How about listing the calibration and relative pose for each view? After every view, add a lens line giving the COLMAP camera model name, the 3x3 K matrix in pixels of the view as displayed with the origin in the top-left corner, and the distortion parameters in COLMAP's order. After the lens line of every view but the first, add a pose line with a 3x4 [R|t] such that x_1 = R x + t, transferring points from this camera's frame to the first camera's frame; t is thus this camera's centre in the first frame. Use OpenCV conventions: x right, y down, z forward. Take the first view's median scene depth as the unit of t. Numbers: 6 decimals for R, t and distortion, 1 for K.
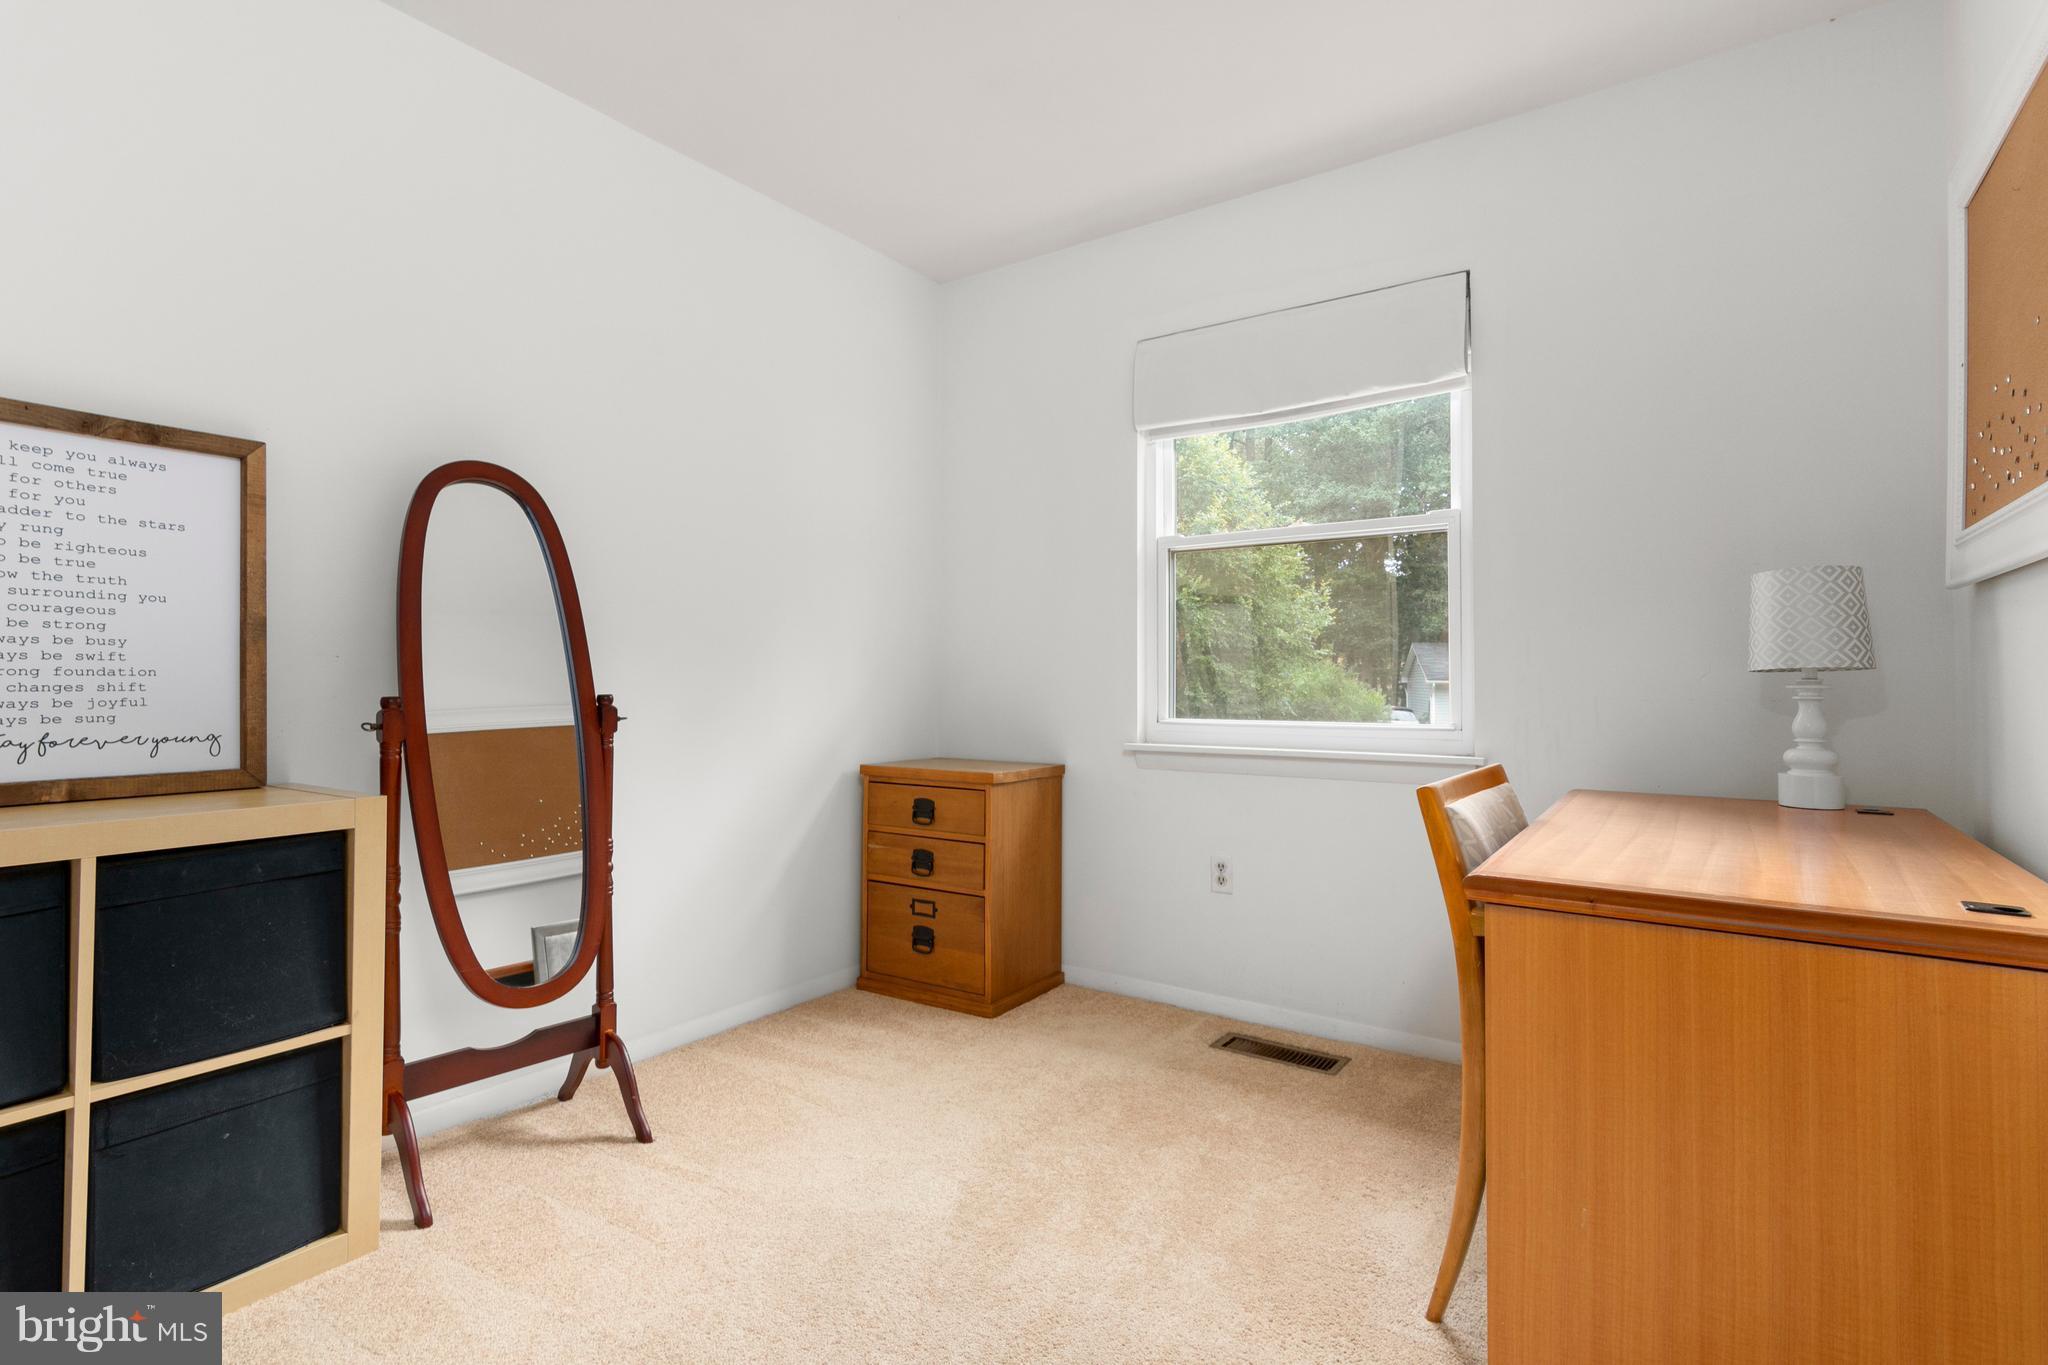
lens RADIAL K [[1003.9, 0, 1011.8], [0, 1003.9, 689.4], [0, 0, 1]] dist [0.000067, 0.001187]
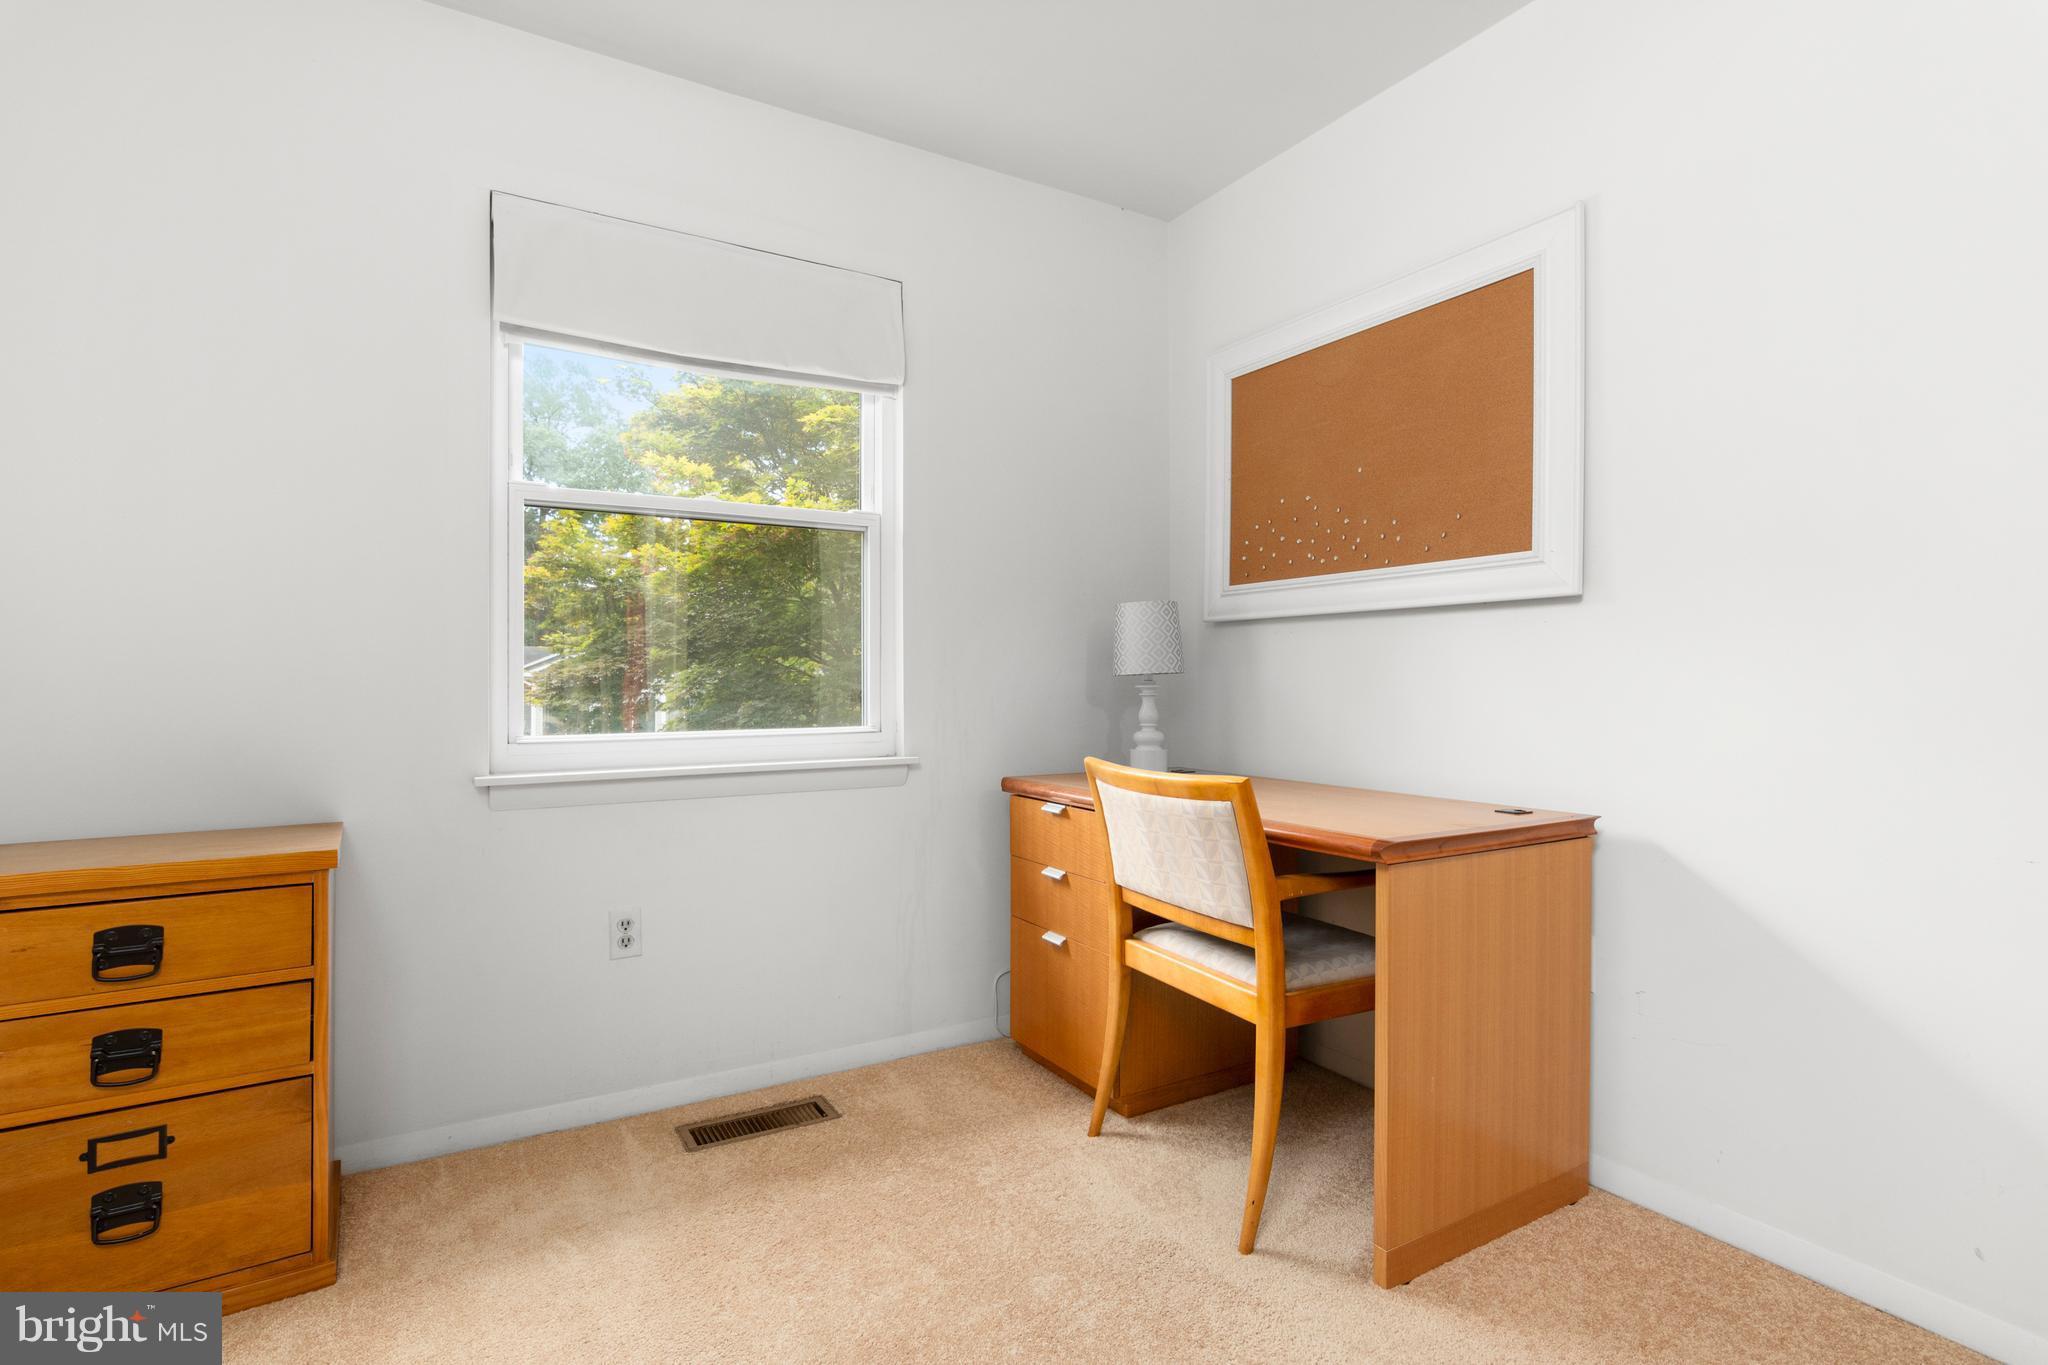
lens RADIAL K [[1003.9, 0, 1011.8], [0, 1003.9, 689.4], [0, 0, 1]] dist [0.000067, 0.001187]
pose [[0.397598, -0.012875, 0.917469, -0.381454], [0.007858, 0.999913, 0.010627, -0.009963], [-0.917526, 0.002985, 0.397665, 0.421476]]
